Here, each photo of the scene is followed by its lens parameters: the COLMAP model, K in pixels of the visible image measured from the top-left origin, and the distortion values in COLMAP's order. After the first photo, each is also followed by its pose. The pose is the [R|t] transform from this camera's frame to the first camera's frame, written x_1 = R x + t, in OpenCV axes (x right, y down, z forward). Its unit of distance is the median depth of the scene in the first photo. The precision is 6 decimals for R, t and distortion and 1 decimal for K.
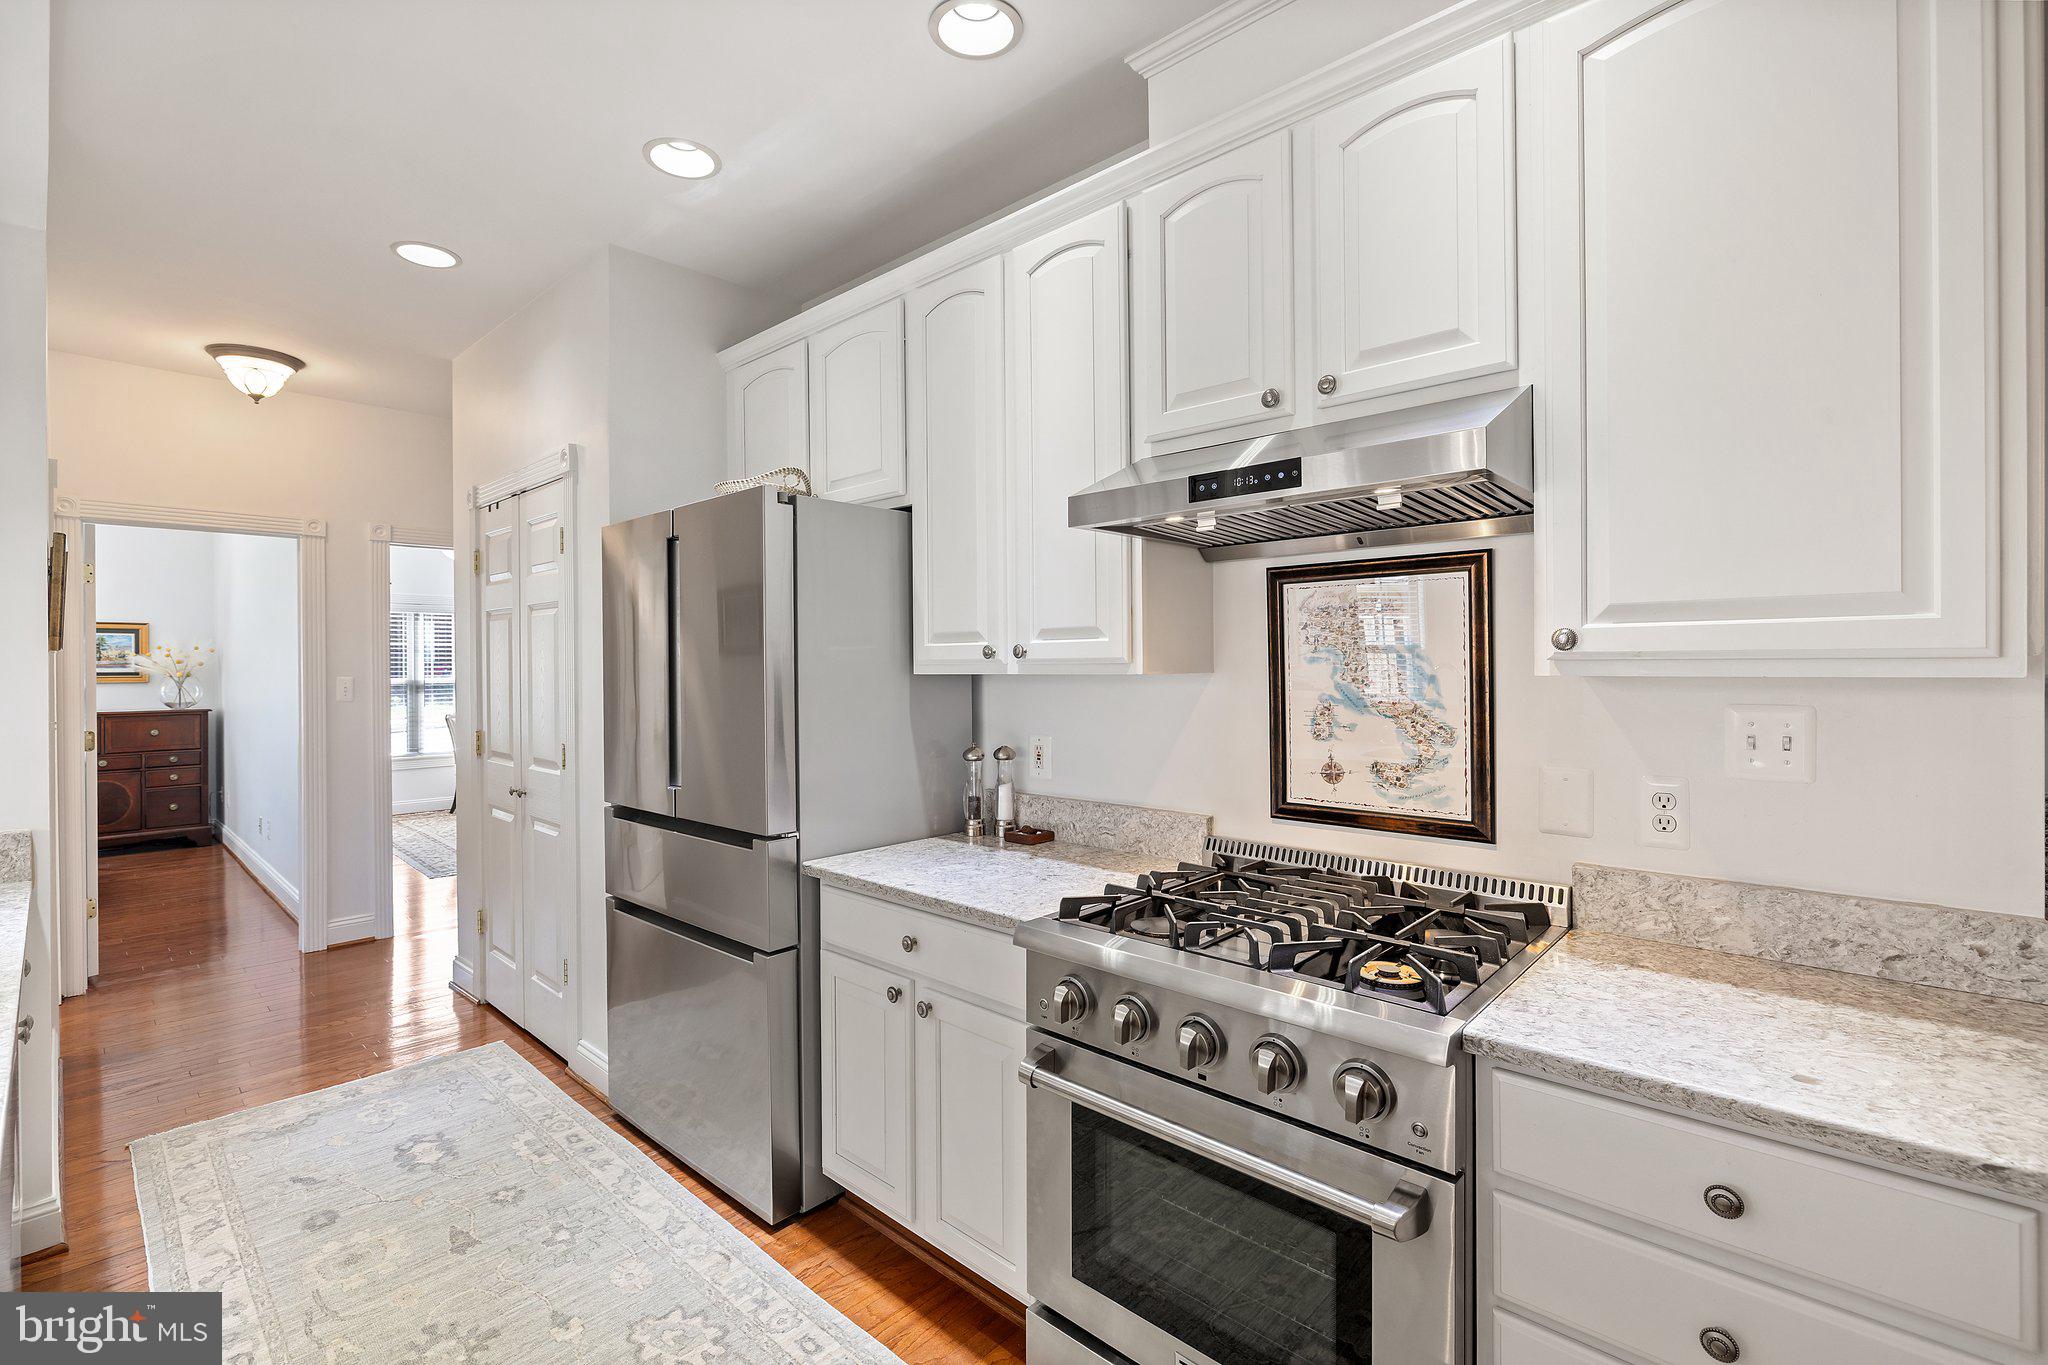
lens RADIAL K [[908.8, 0, 996.4], [0, 908.8, 670.2], [0, 0, 1]] dist [-0.005786, -0.000599]
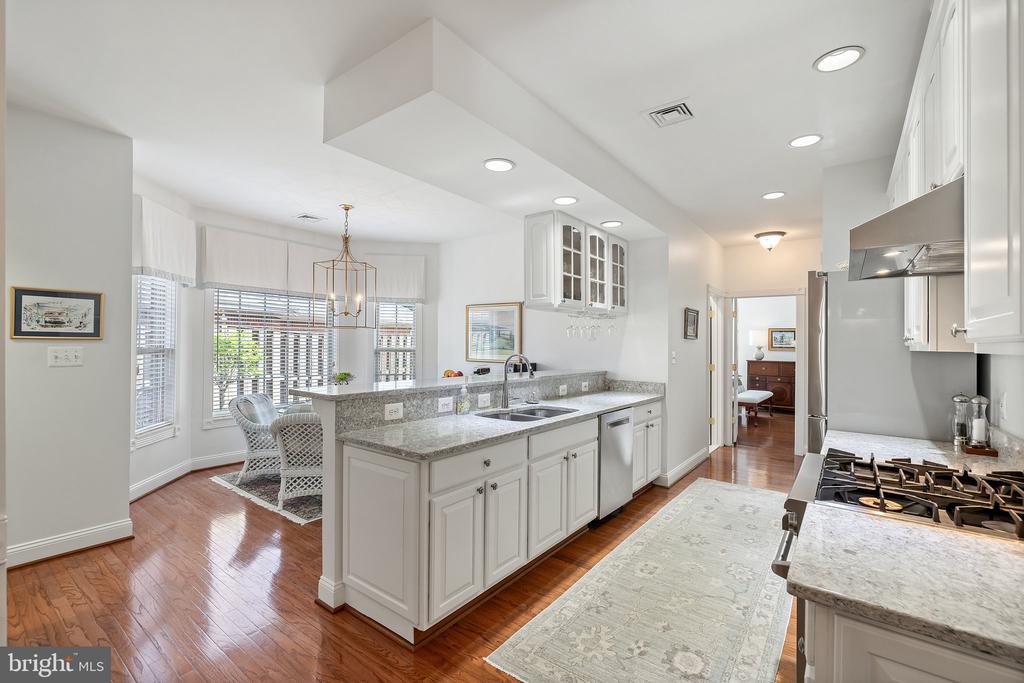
lens RADIAL K [[450.4, 0, 506.0], [0, 450.4, 339.5], [0, 0, 1]] dist [-0.004063, -0.000021]
pose [[0.105662, 0.003912, -0.994394, 0.790261], [-0.024735, 0.999693, 0.001305, 0.001215], [0.994094, 0.024459, 0.105726, 0.056496]]
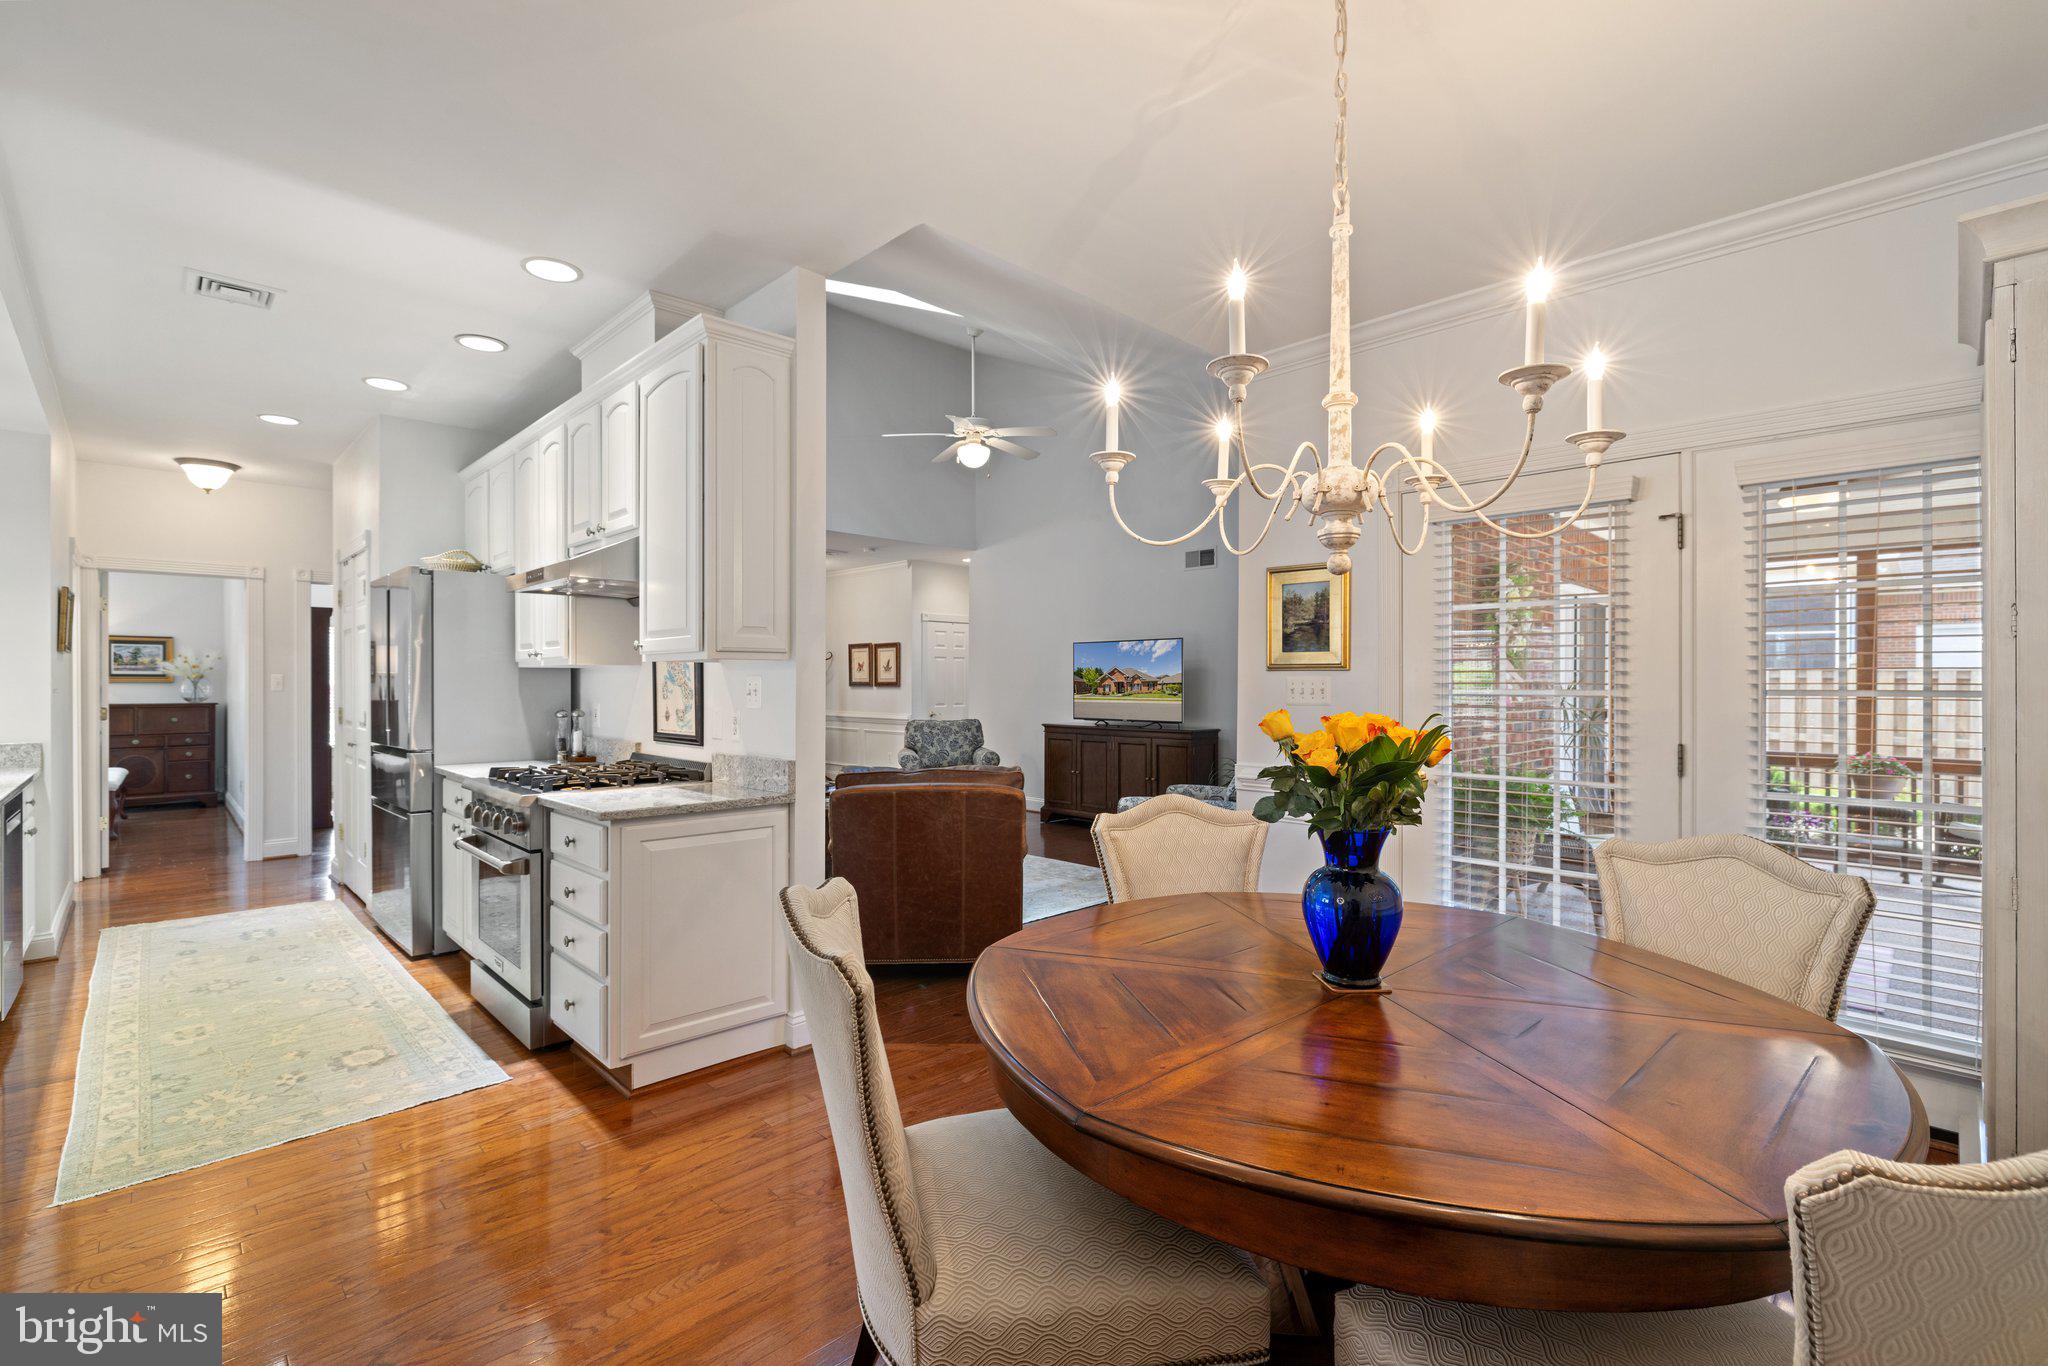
lens RADIAL K [[917.8, 0, 1019.7], [0, 917.8, 693.3], [0, 0, 1]] dist [-0.009744, 0.000457]
pose [[0.999055, 0.010640, -0.042135, 1.007413], [-0.010631, 0.999943, 0.000457, 0.046650], [0.042137, -0.000009, 0.999112, -0.781270]]
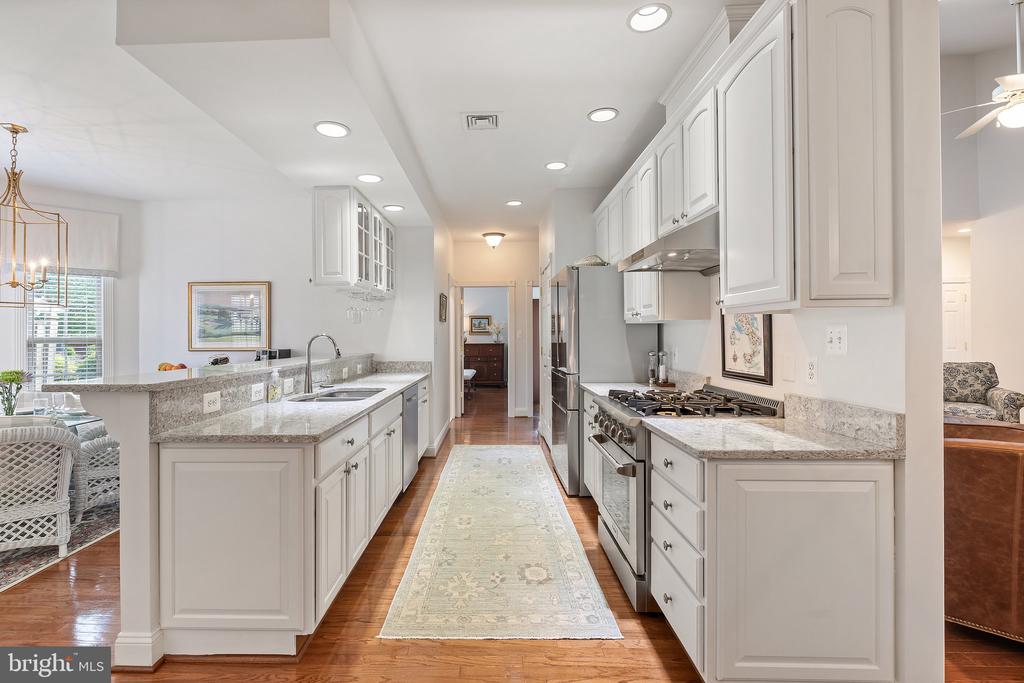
lens RADIAL K [[464.2, 0, 478.7], [0, 464.2, 330.5], [0, 0, 1]] dist [-0.002189, 0.000068]
pose [[0.663800, -0.002108, -0.747908, 0.710710], [-0.008249, 0.999915, -0.010140, 0.047088], [0.747865, 0.012901, 0.663725, -0.306296]]
